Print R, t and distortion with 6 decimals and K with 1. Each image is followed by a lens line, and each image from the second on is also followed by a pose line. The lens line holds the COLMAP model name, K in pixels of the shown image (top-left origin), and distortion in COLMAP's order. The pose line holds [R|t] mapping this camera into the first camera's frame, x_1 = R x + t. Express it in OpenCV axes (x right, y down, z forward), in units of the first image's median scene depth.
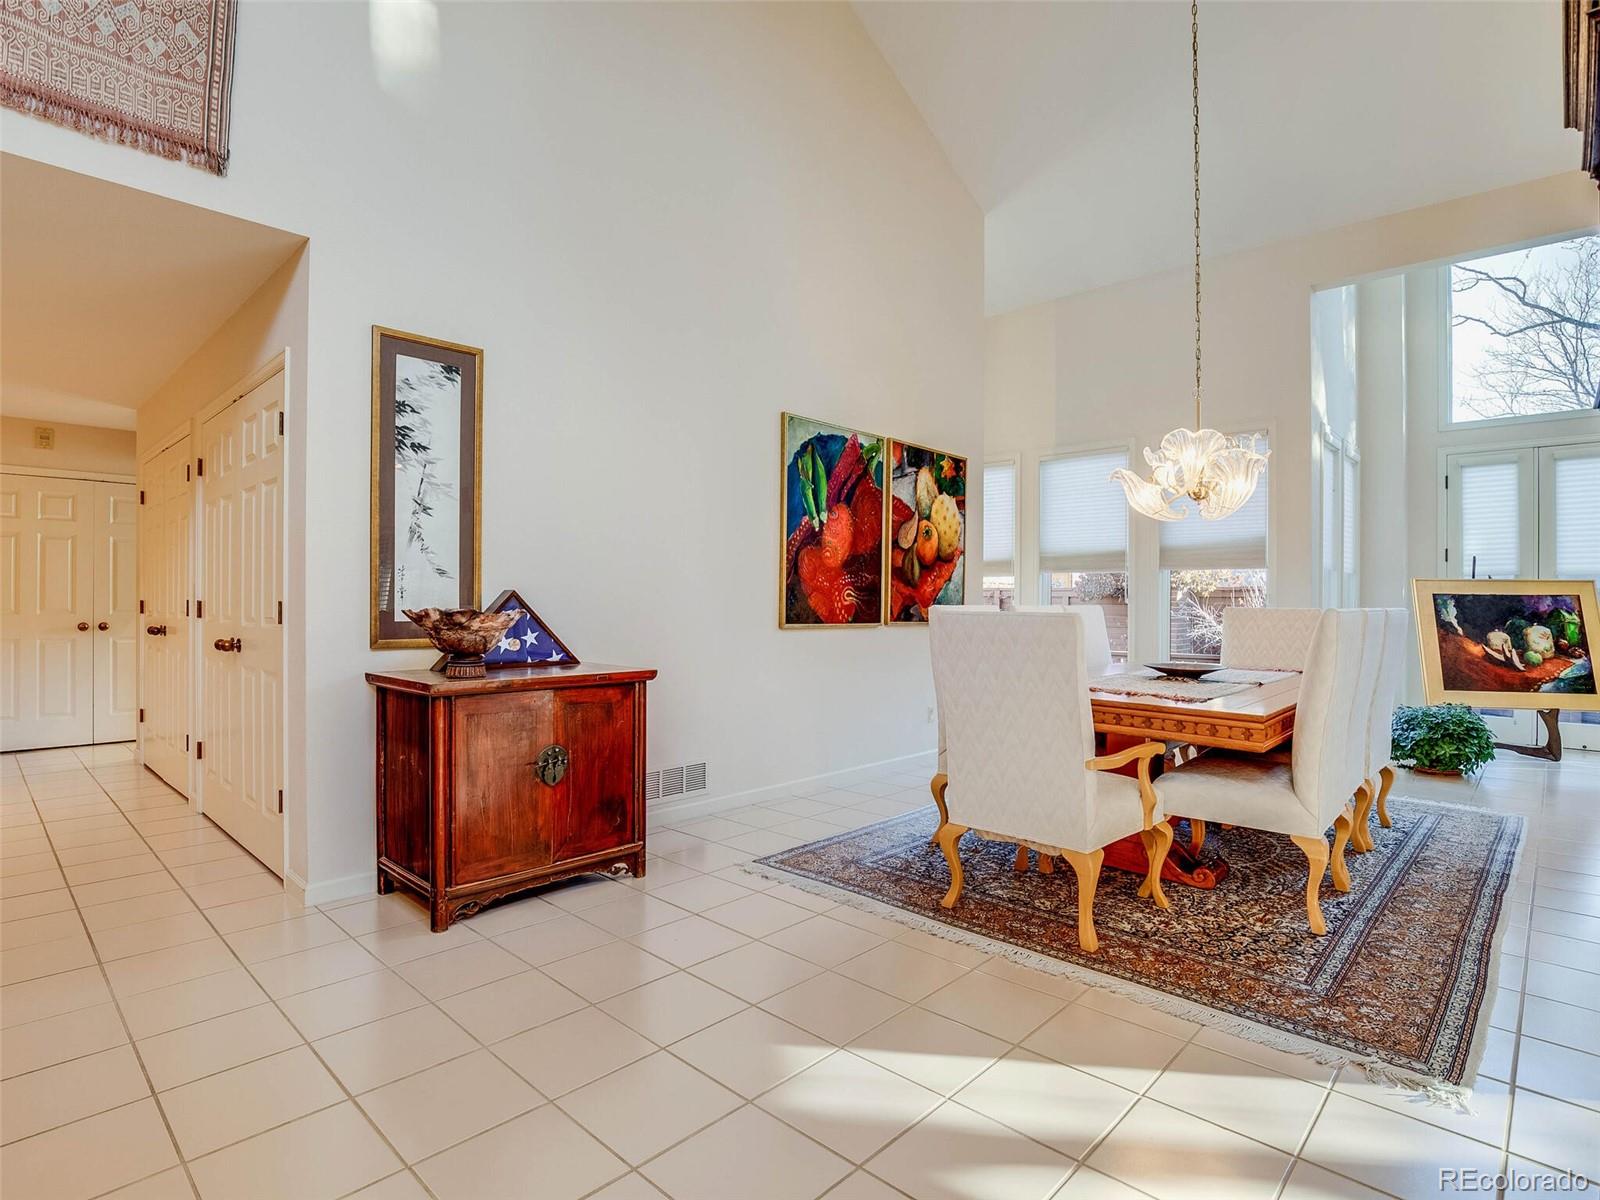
lens RADIAL K [[823.0, 0, 796.6], [0, 823.0, 602.1], [0, 0, 1]] dist [-0.038506, 0.008090]
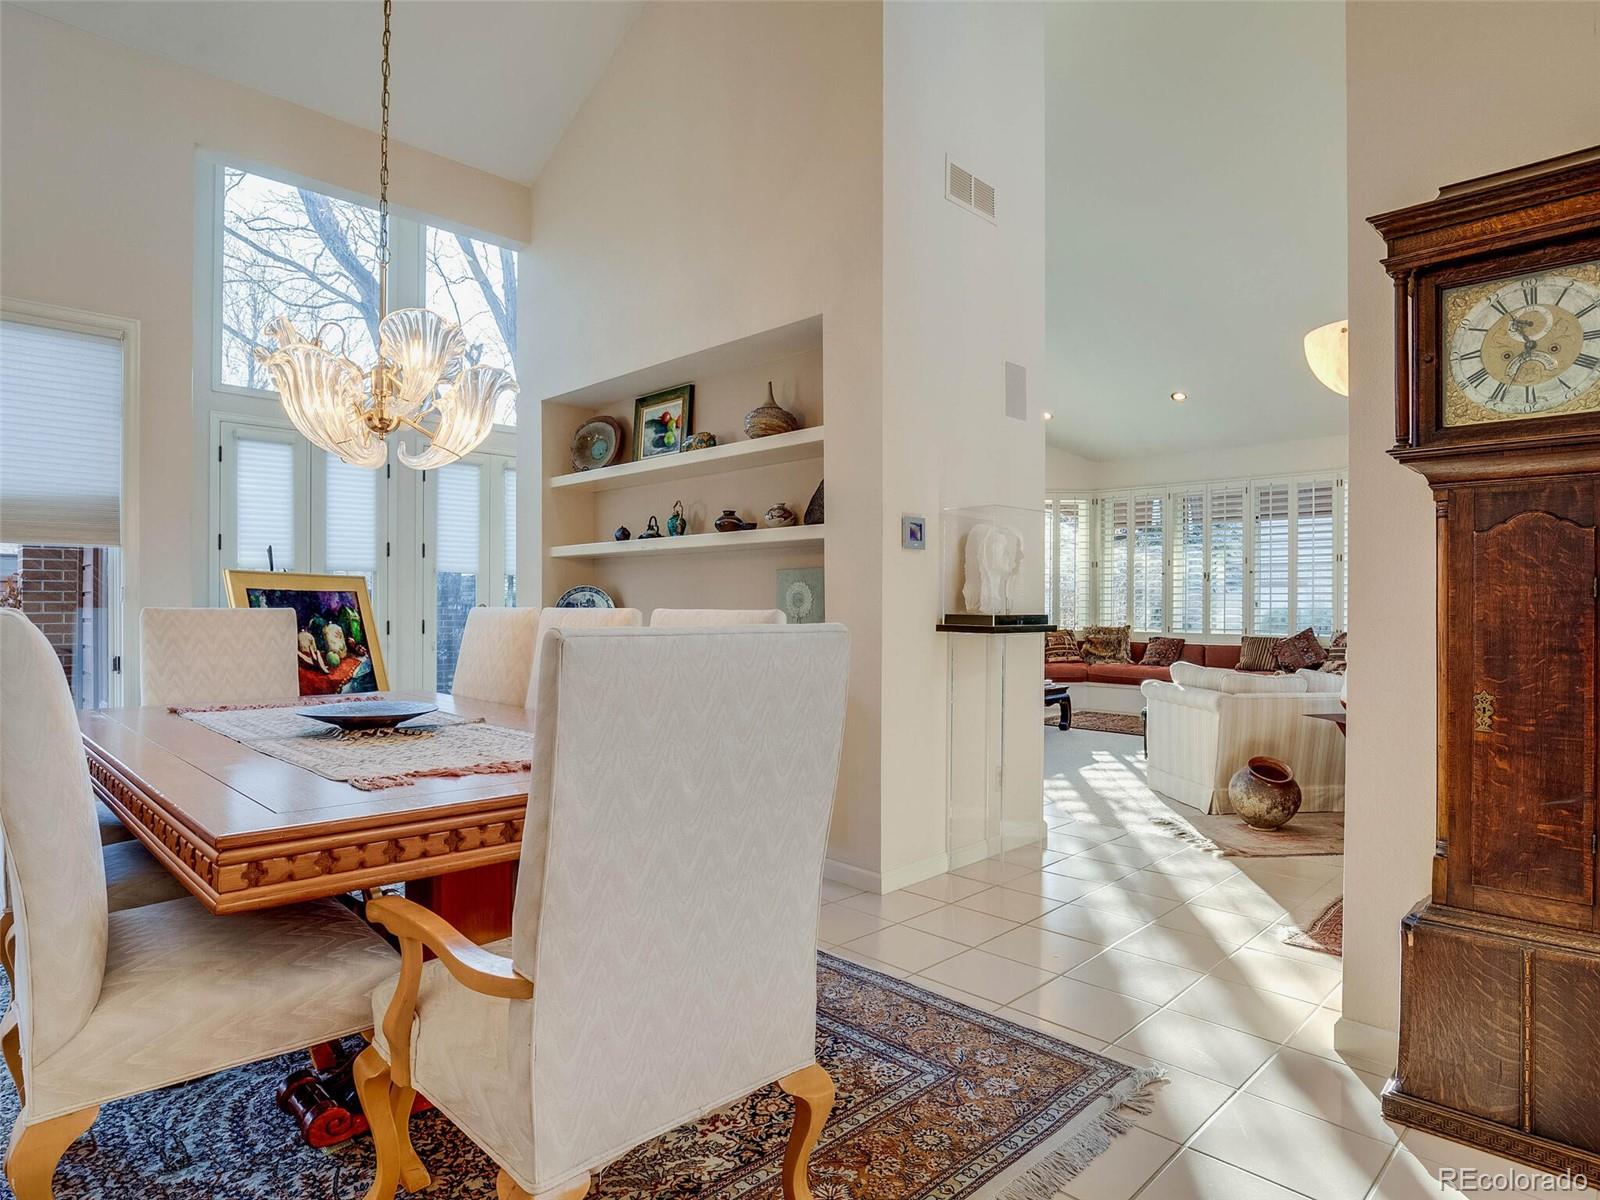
lens RADIAL K [[902.4, 0, 801.1], [0, 902.4, 600.4], [0, 0, 1]] dist [-0.021303, 0.002213]
pose [[0.028610, -0.002289, 0.999588, -0.123011], [-0.004322, 0.999988, 0.002414, -0.003375], [-0.999581, -0.004390, 0.028599, 0.485167]]
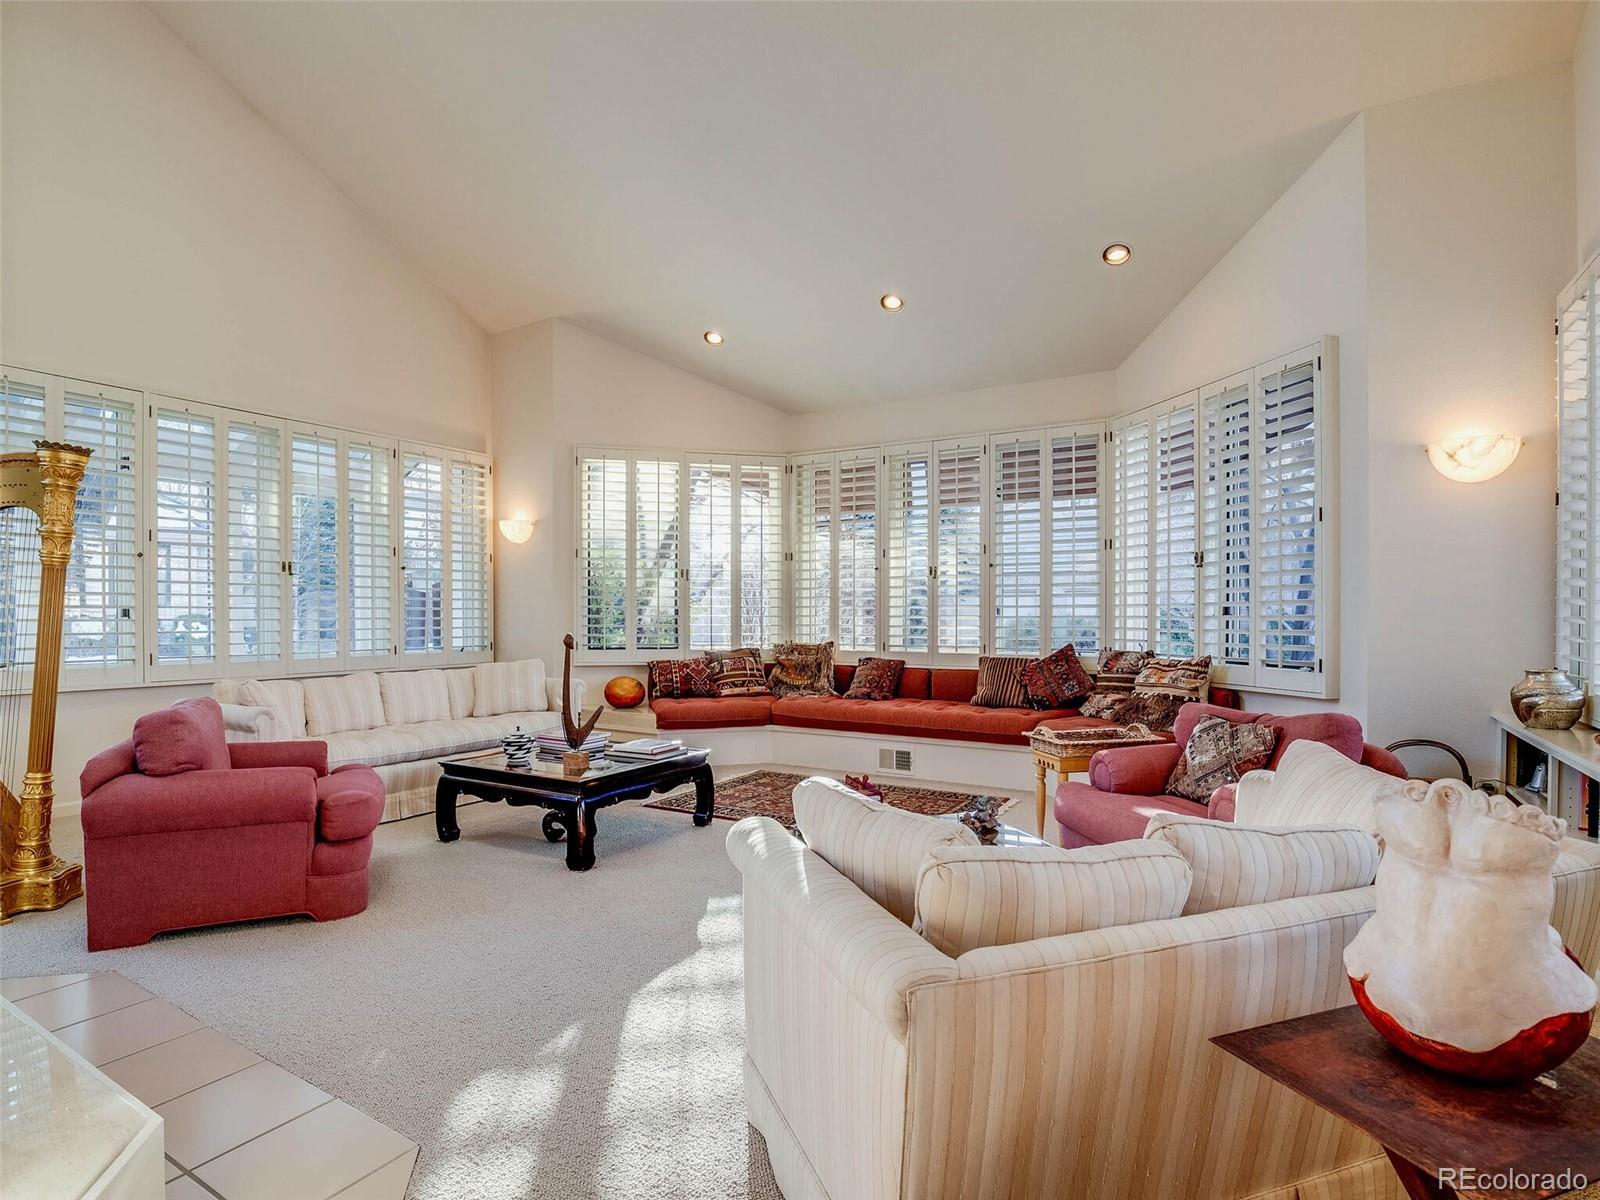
lens RADIAL K [[823.0, 0, 796.2], [0, 823.0, 623.0], [0, 0, 1]] dist [-0.038506, 0.008090]
pose [[-0.210117, -0.017072, 0.977527, 0.605815], [0.000092, 0.999847, 0.017481, 0.001398], [-0.977676, 0.003763, -0.210083, 0.156645]]
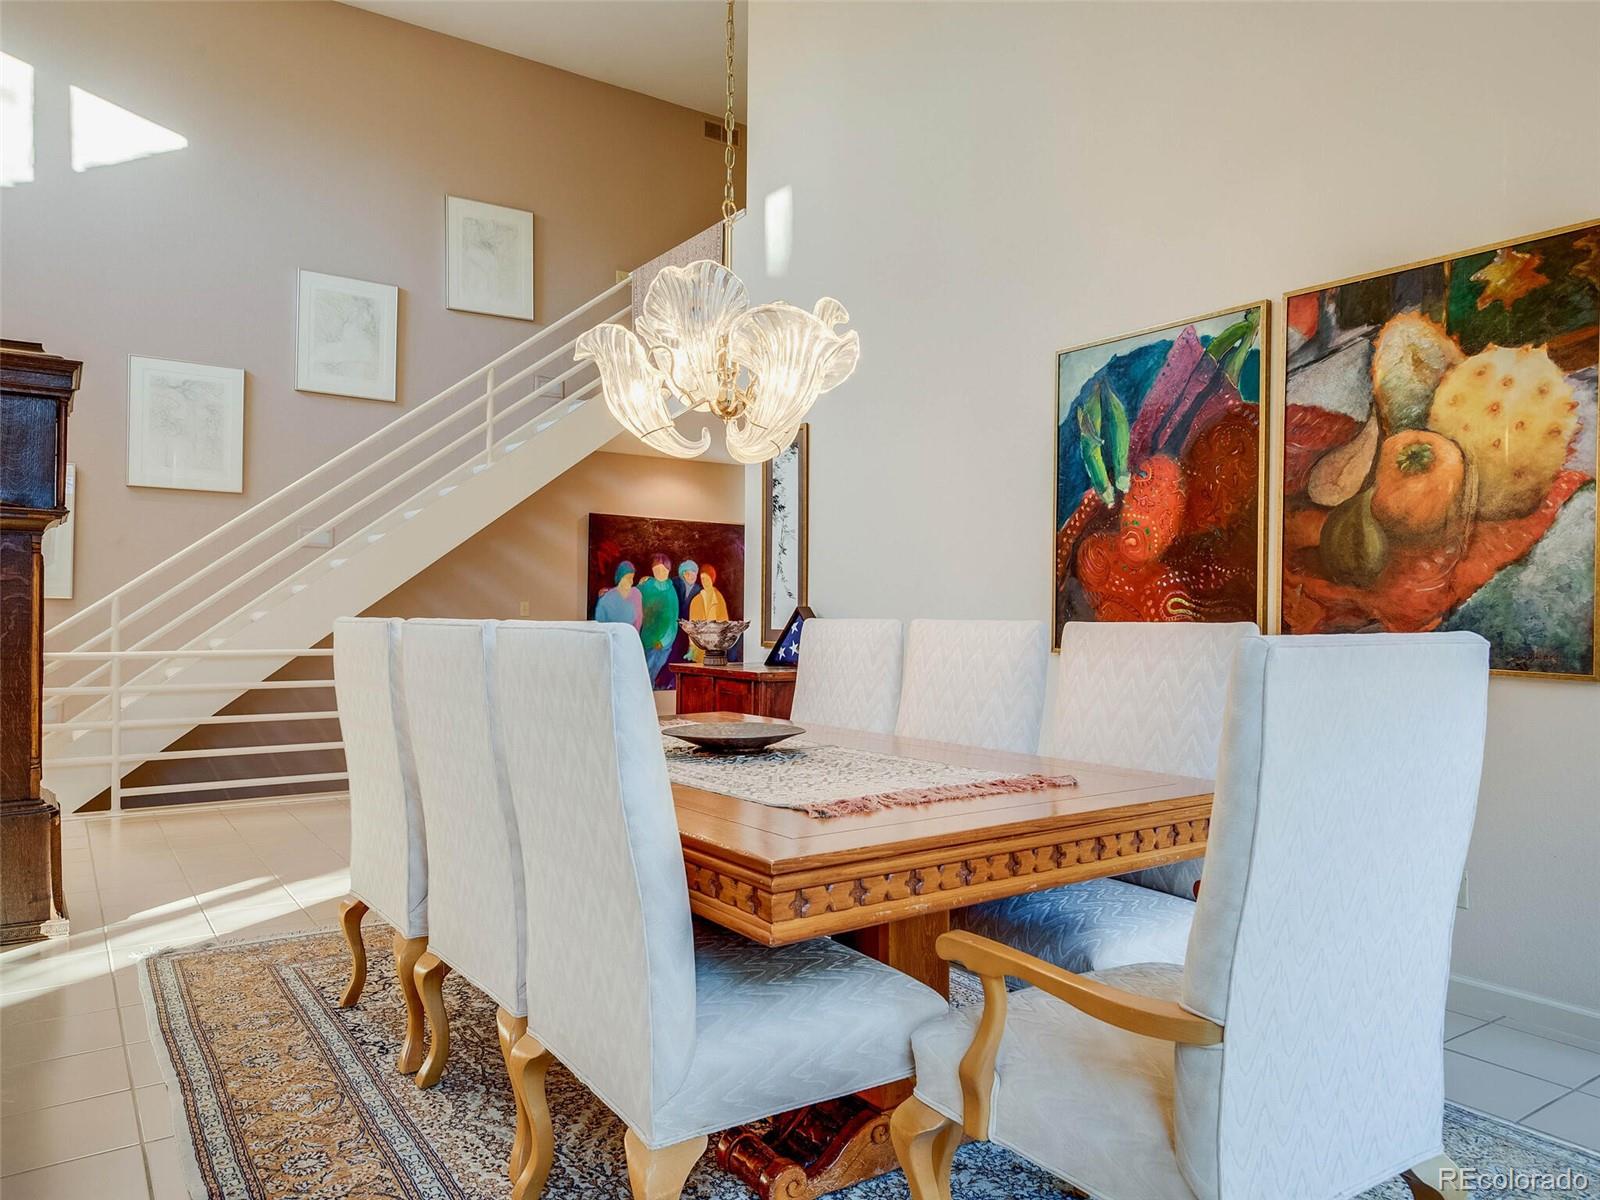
lens RADIAL K [[1090.0, 0, 794.6], [0, 1090.0, 611.0], [0, 0, 1]] dist [-0.005006, 0.002086]
pose [[-0.206270, -0.007692, -0.978465, 0.848310], [-0.006296, 0.999959, -0.006534, 0.002209], [0.978475, 0.004813, -0.206310, 0.860223]]
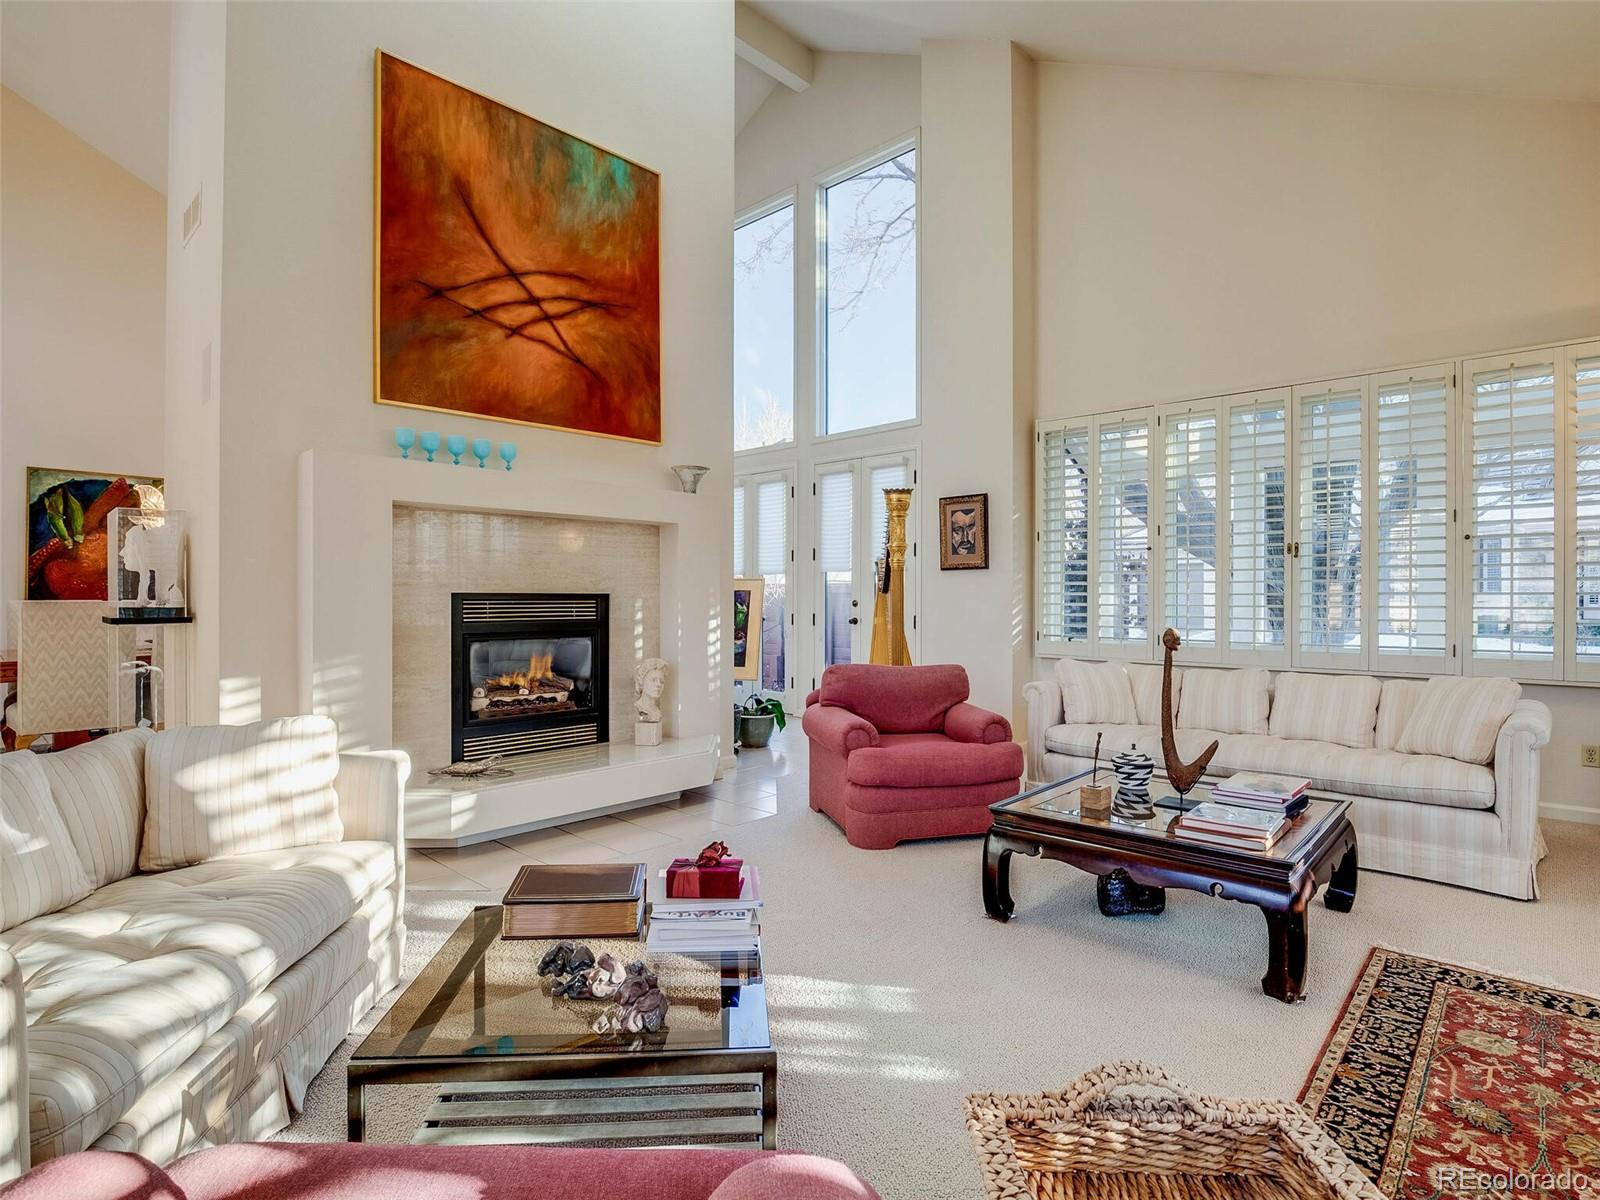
lens RADIAL K [[823.0, 0, 793.1], [0, 823.0, 604.6], [0, 0, 1]] dist [-0.038506, 0.008090]
pose [[0.999992, -0.002690, 0.002929, 1.169085], [0.002674, 0.999982, 0.005382, 0.005737], [-0.002943, -0.005375, 0.999981, -0.357954]]
